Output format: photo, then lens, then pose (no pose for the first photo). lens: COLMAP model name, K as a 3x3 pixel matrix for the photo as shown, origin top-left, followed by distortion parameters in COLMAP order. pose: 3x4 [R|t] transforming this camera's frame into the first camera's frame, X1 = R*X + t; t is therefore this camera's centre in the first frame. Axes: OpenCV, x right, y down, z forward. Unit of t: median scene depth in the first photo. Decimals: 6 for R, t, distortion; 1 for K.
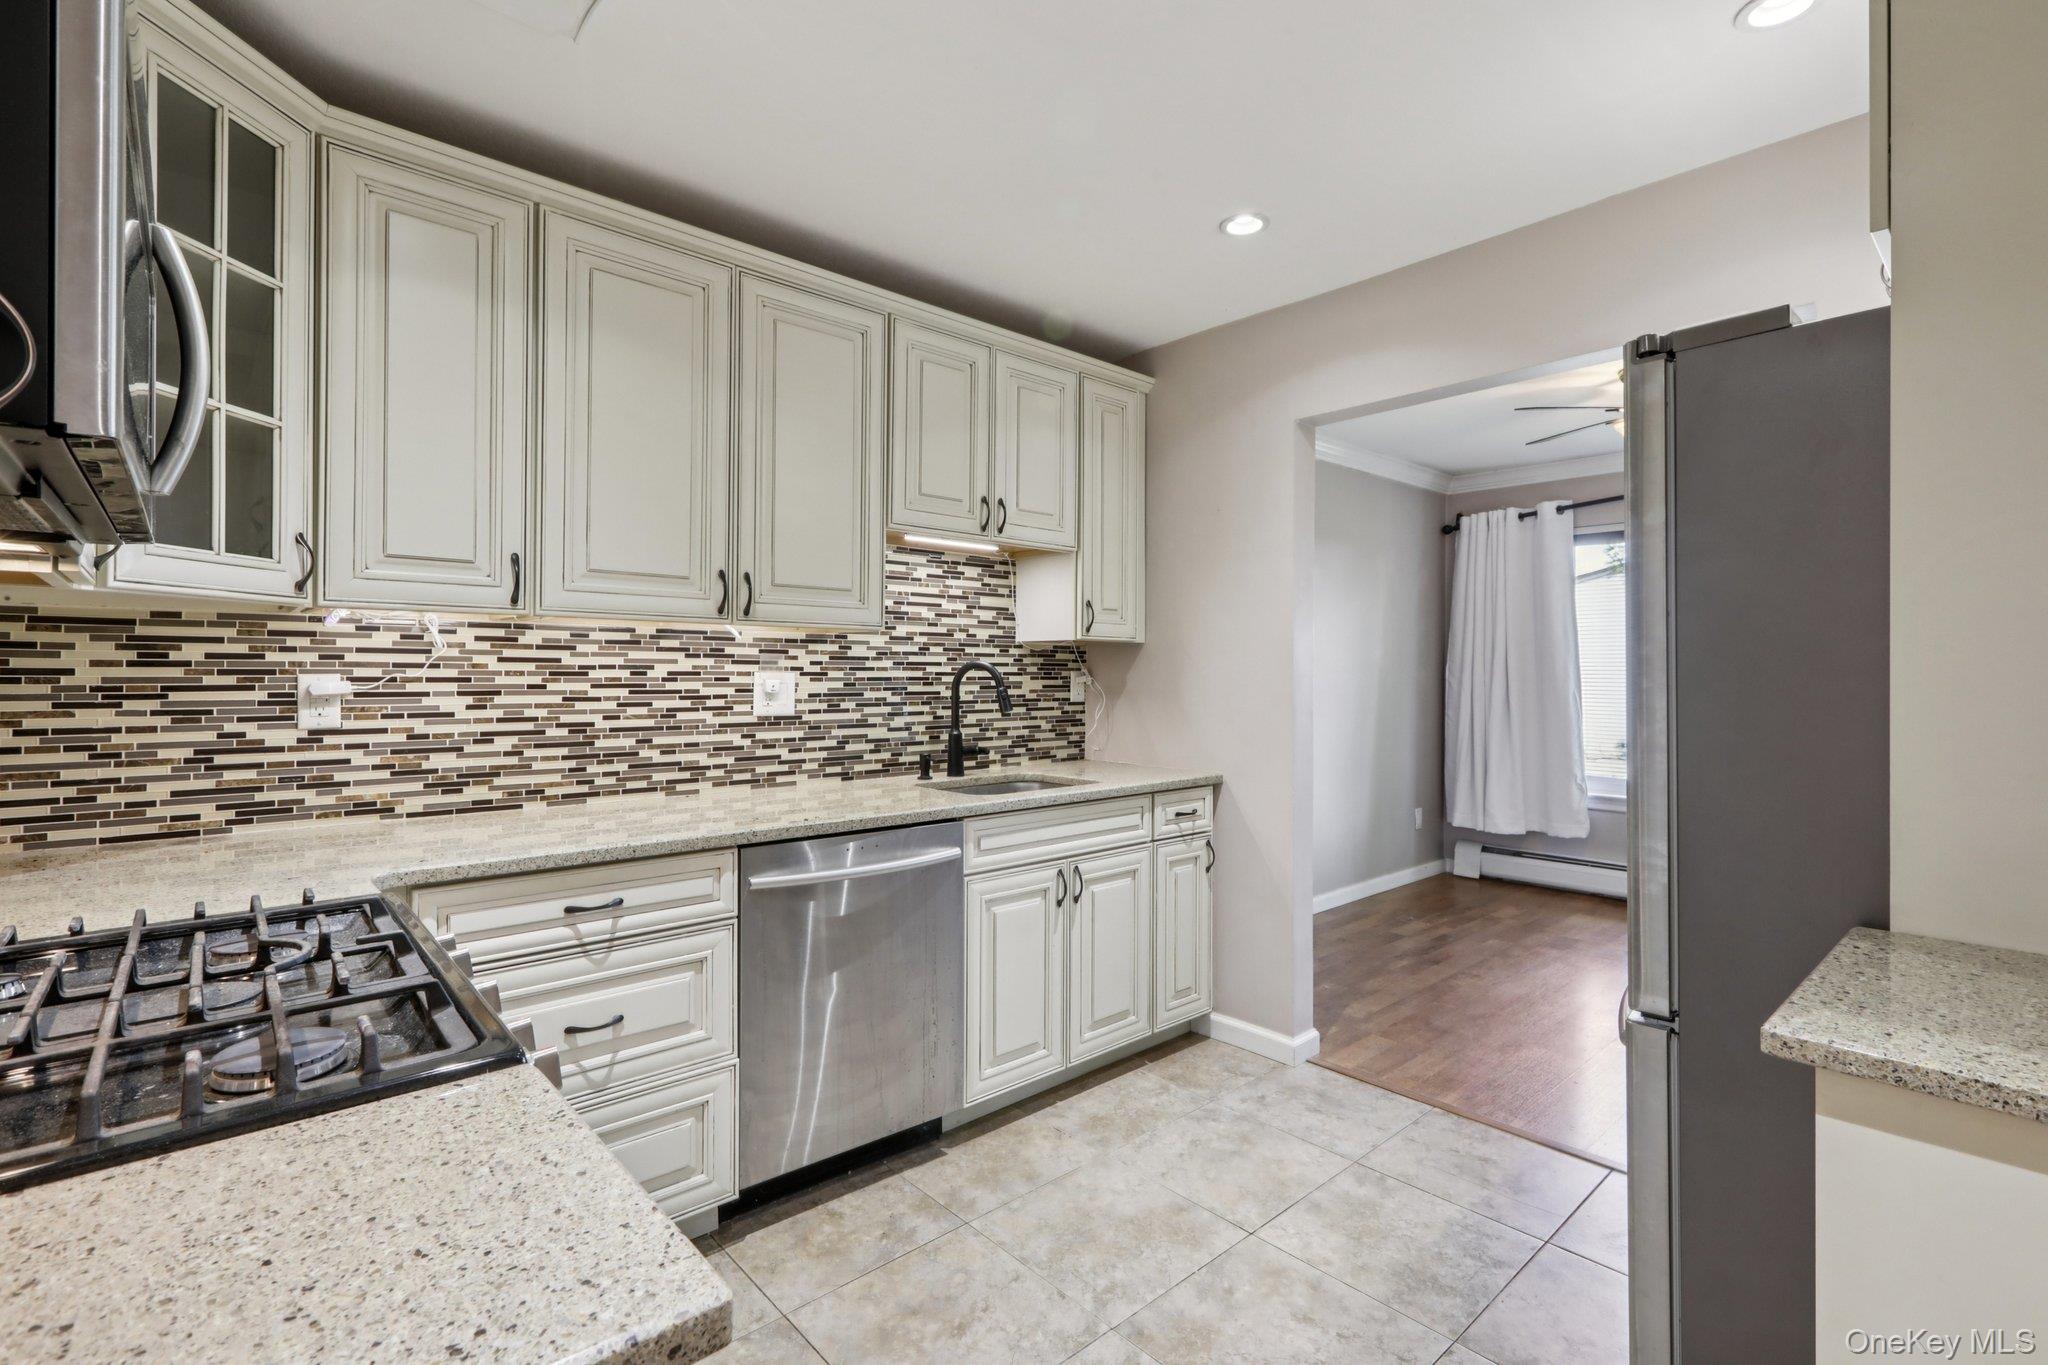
lens RADIAL K [[939.0, 0, 1027.9], [0, 939.0, 671.3], [0, 0, 1]] dist [-0.000860, 0.000463]
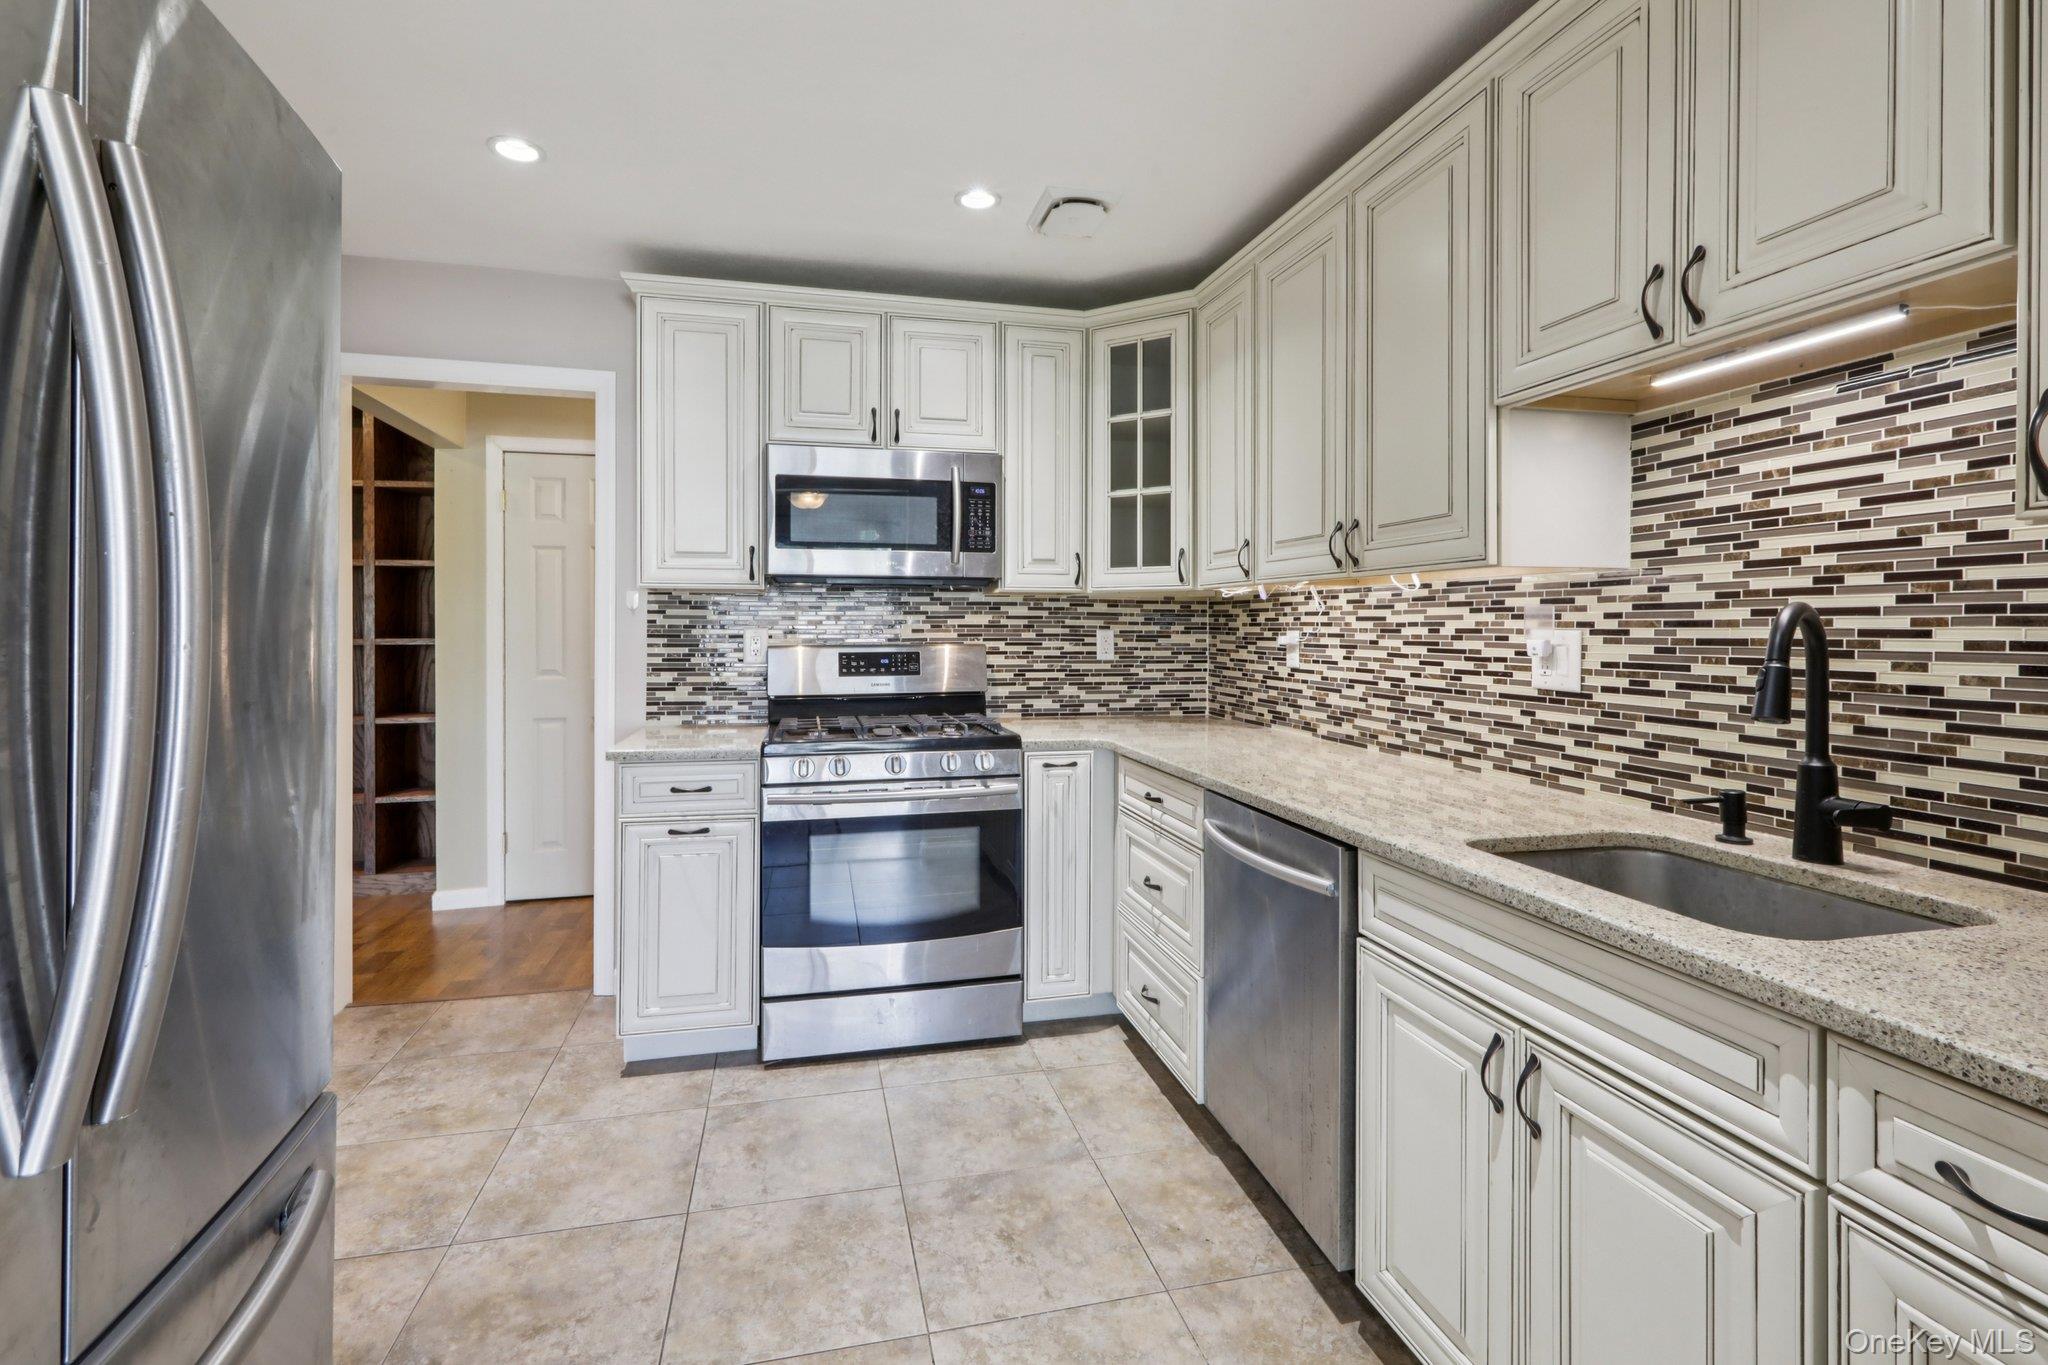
lens RADIAL K [[939.0, 0, 1030.3], [0, 939.0, 634.2], [0, 0, 1]] dist [-0.000860, 0.000463]
pose [[-0.471448, -0.000295, -0.881894, 0.522669], [-0.005974, 0.999978, 0.002859, 0.004598], [0.881874, 0.006616, -0.471440, 0.924972]]
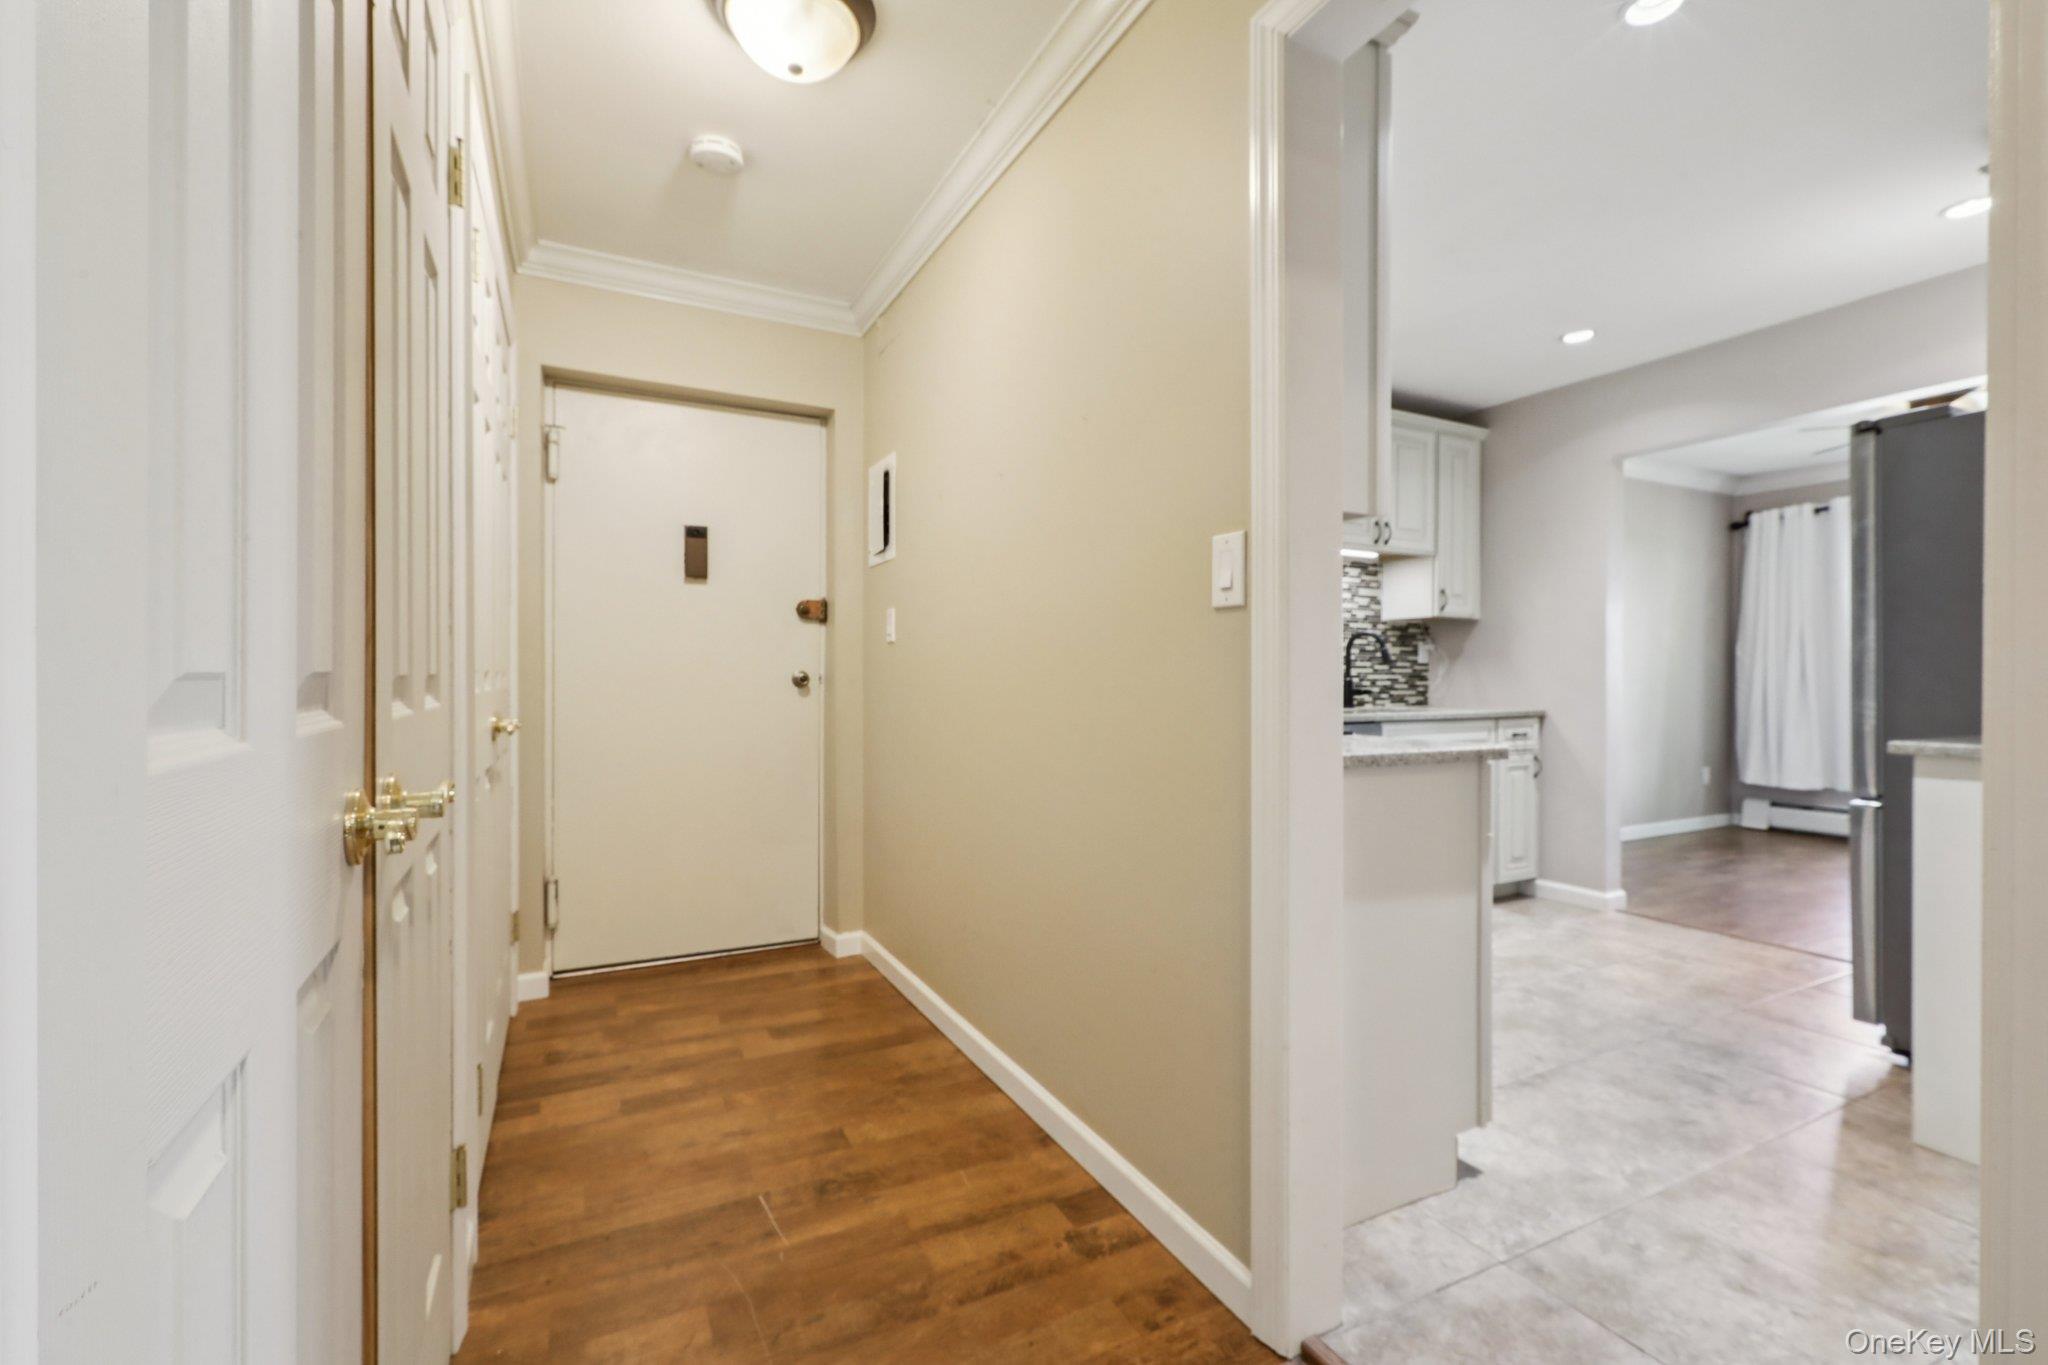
lens RADIAL K [[880.5, 0, 1022.3], [0, 880.5, 679.6], [0, 0, 1]] dist [0.003583, 0.000634]
pose [[0.965910, 0.001111, -0.258875, -0.227852], [-0.000603, 0.999998, 0.002038, 0.067285], [0.258877, -0.001813, 0.965909, -0.523637]]
